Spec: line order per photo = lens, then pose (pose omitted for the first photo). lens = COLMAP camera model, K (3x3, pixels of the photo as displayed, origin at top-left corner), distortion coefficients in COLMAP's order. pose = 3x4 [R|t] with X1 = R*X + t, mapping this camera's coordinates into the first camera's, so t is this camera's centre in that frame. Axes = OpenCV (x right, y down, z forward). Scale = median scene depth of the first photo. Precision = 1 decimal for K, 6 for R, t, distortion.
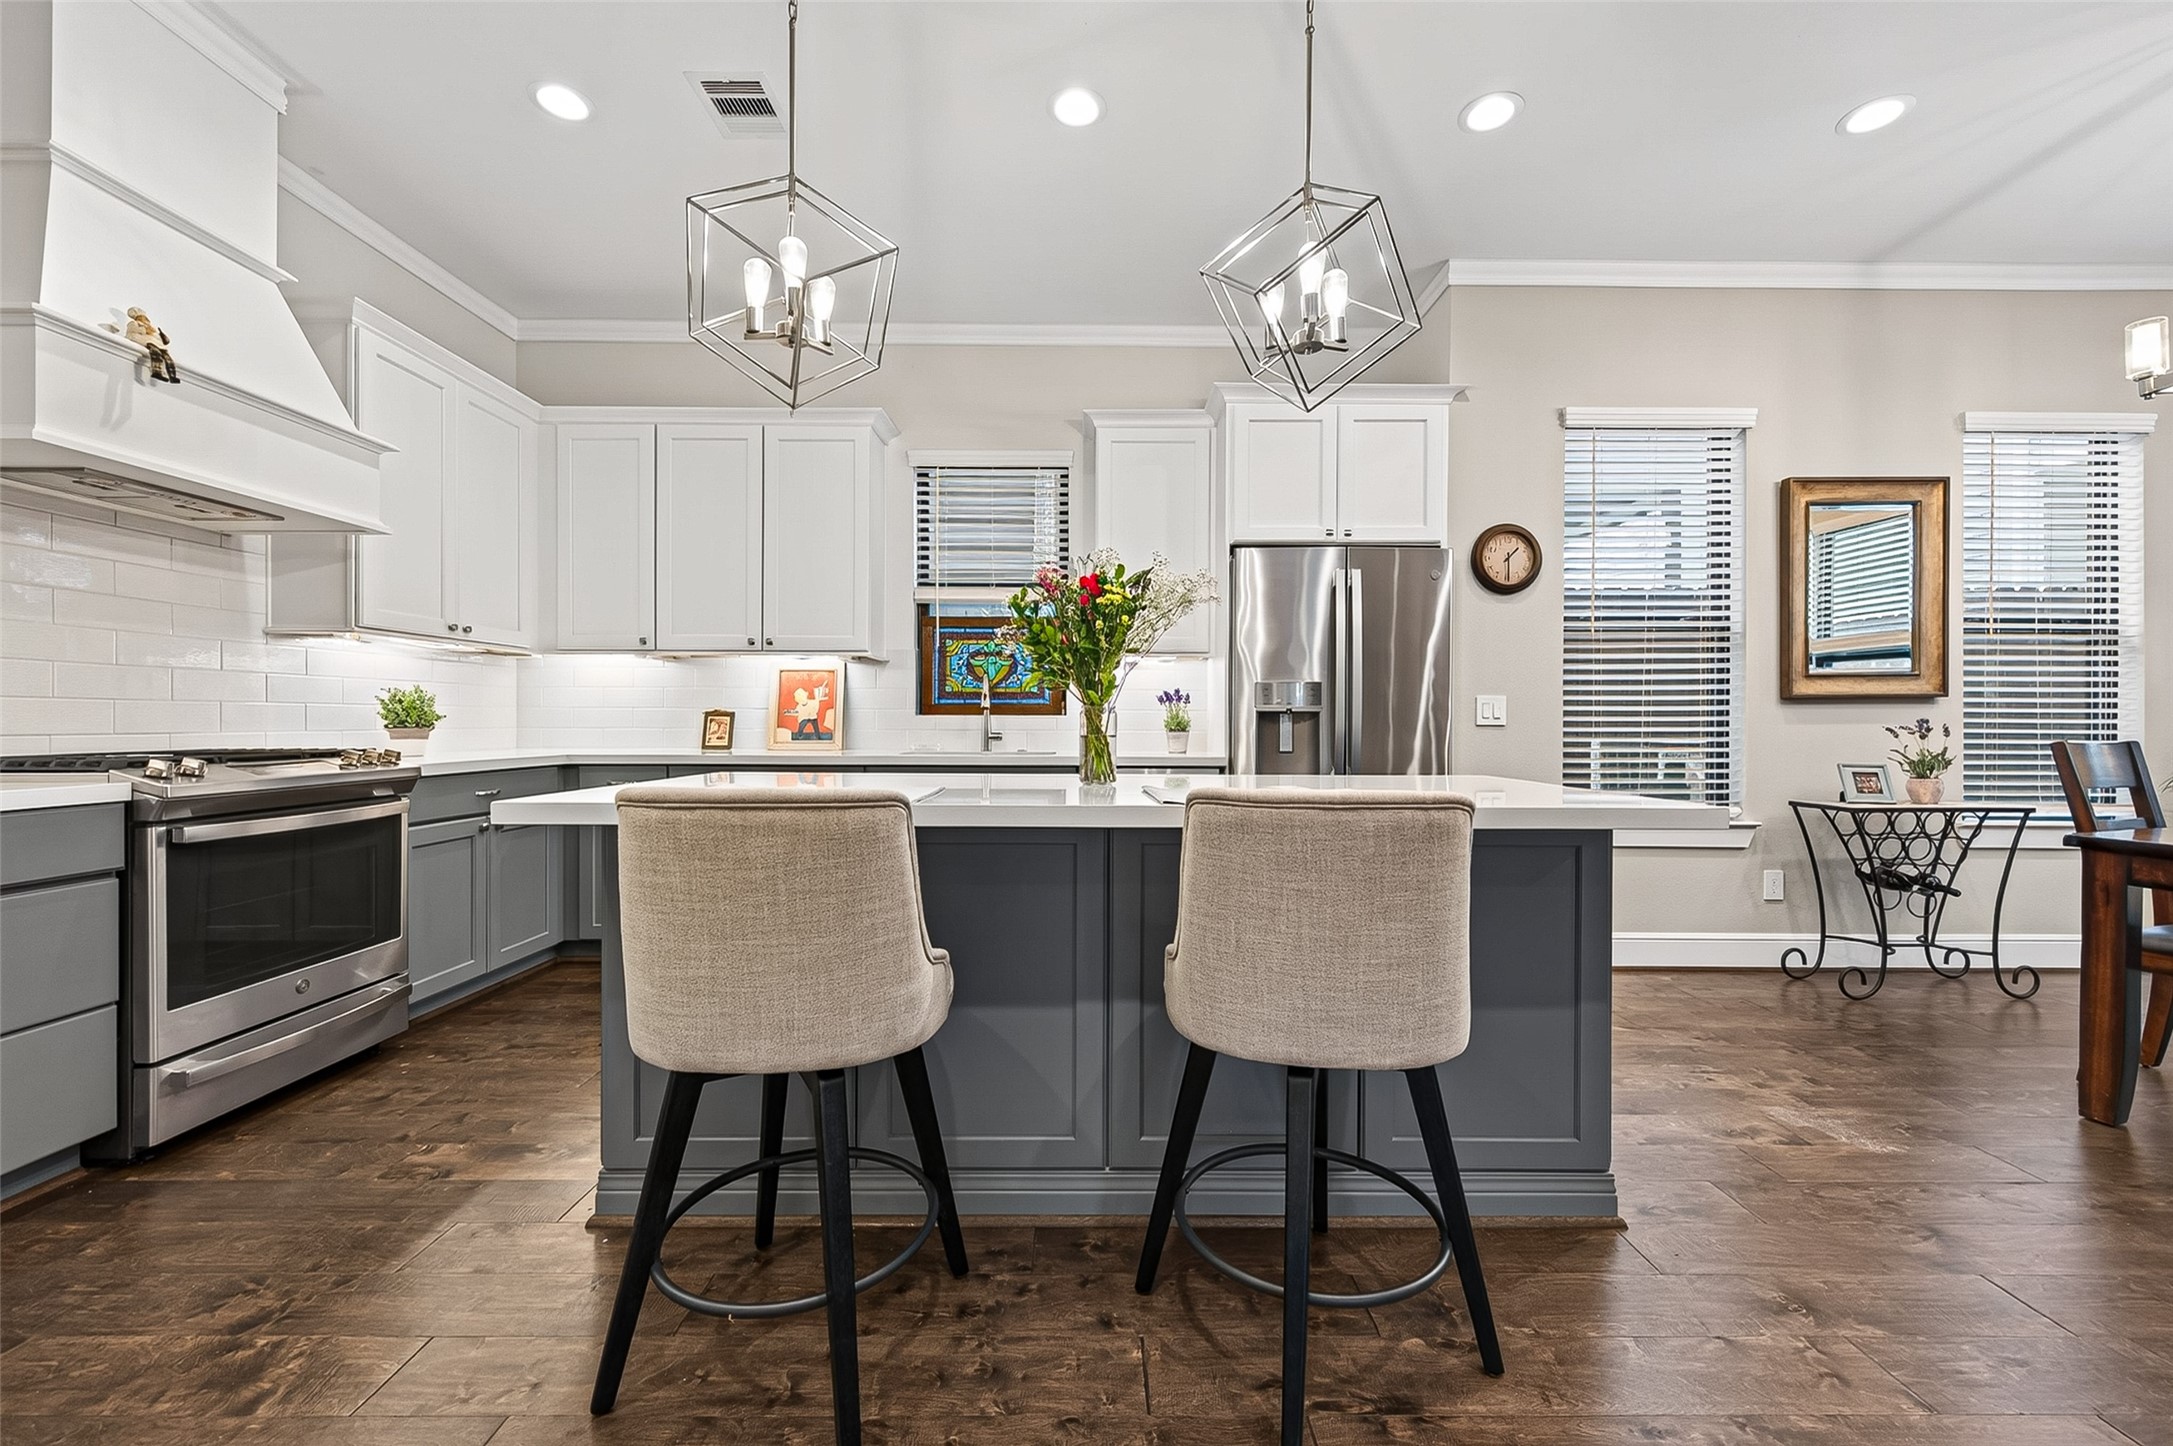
lens RADIAL K [[835.8, 0, 1090.2], [0, 835.8, 724.8], [0, 0, 1]] dist [-0.001018, 0.000134]
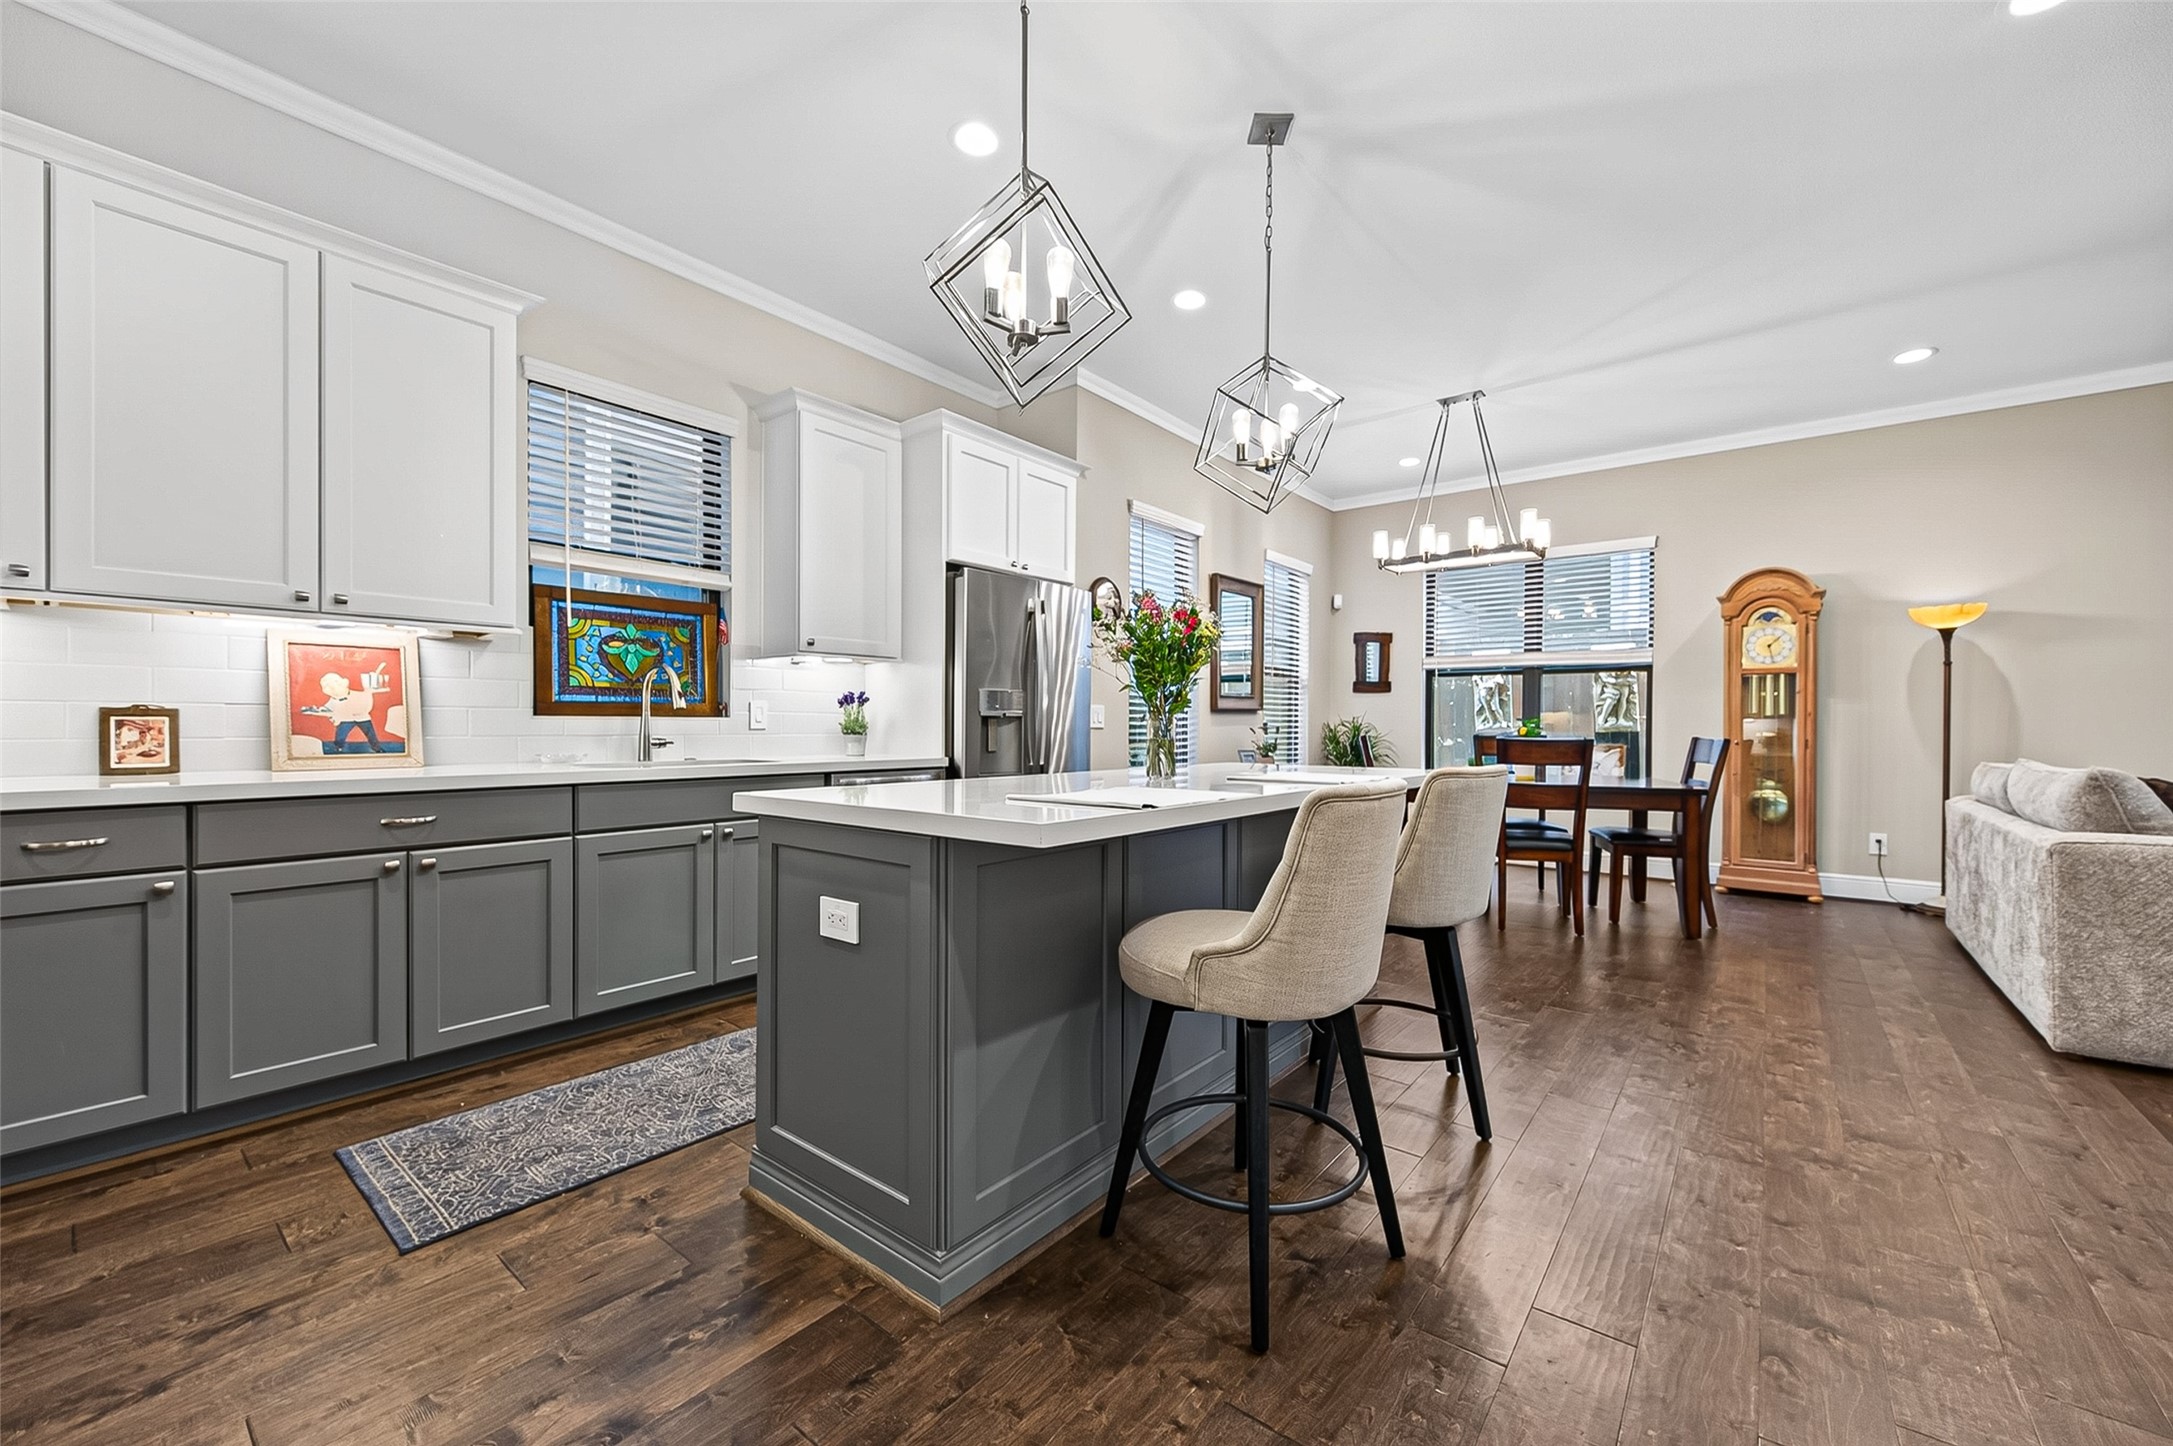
lens RADIAL K [[864.6, 0, 1098.8], [0, 864.6, 725.6], [0, 0, 1]] dist [-0.000712, 0.000077]
pose [[0.613437, -0.001644, 0.789742, -0.602429], [-0.001663, 0.999993, 0.003374, -0.007908], [-0.789742, -0.003383, 0.613430, 0.158982]]
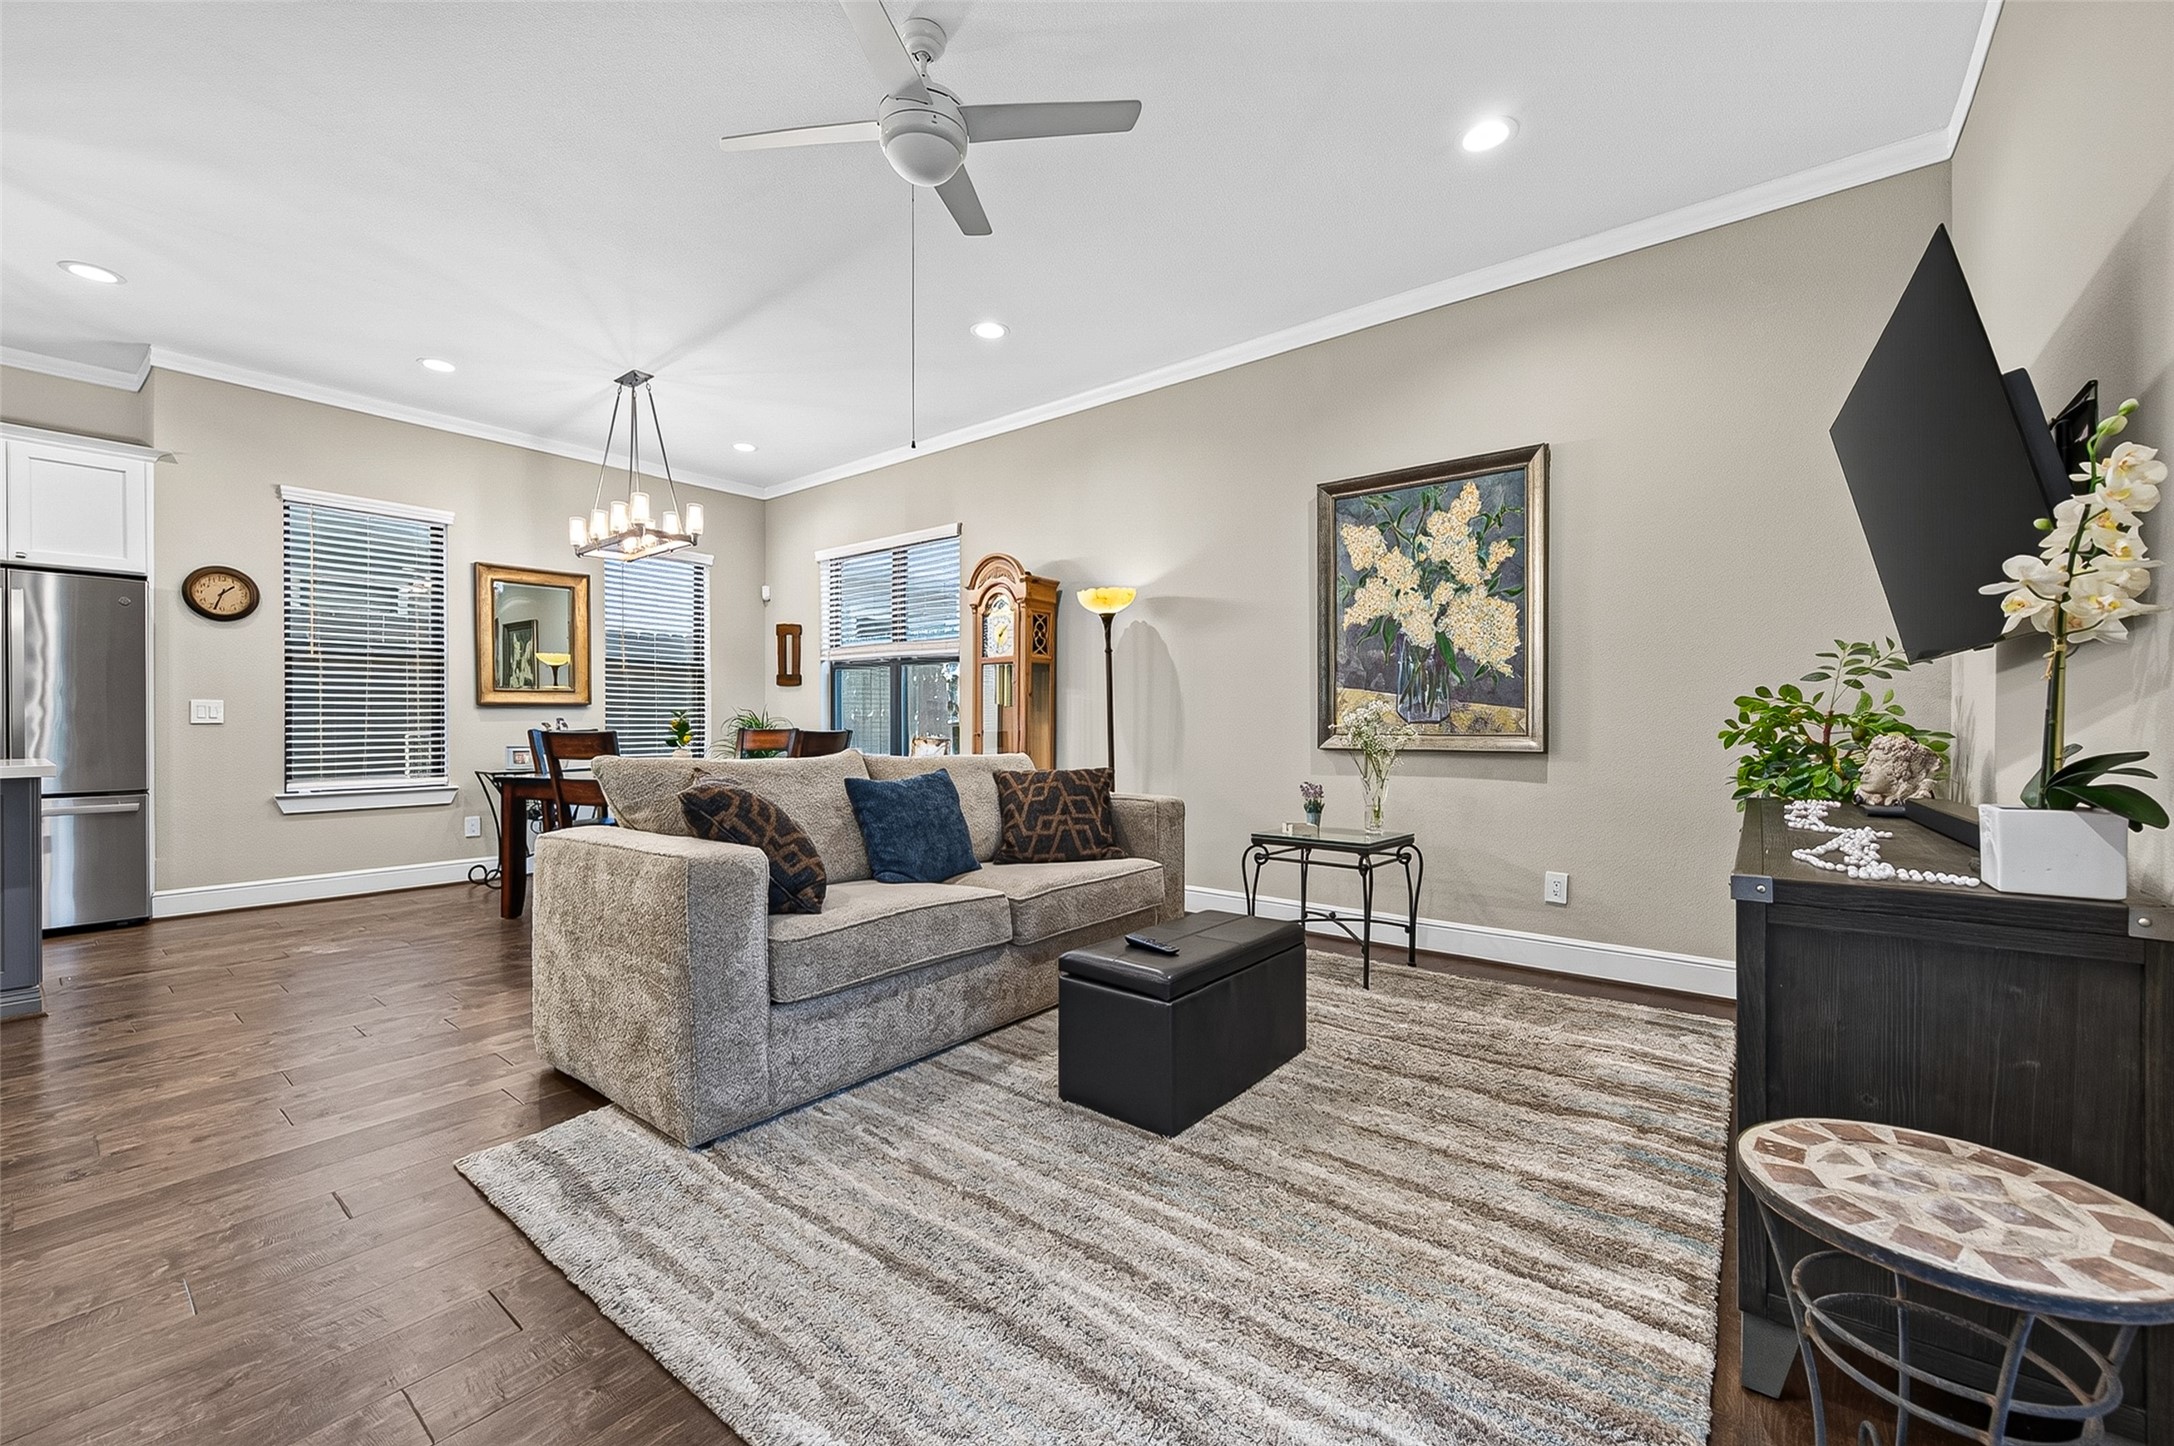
lens RADIAL K [[883.3, 0, 1177.3], [0, 883.3, 728.6], [0, 0, 1]] dist [-0.012072, -0.000326]
pose [[0.573306, -0.010913, 0.819268, 0.244867], [0.005600, 0.999940, 0.009401, 0.004528], [-0.819322, -0.000801, 0.573333, -0.975760]]
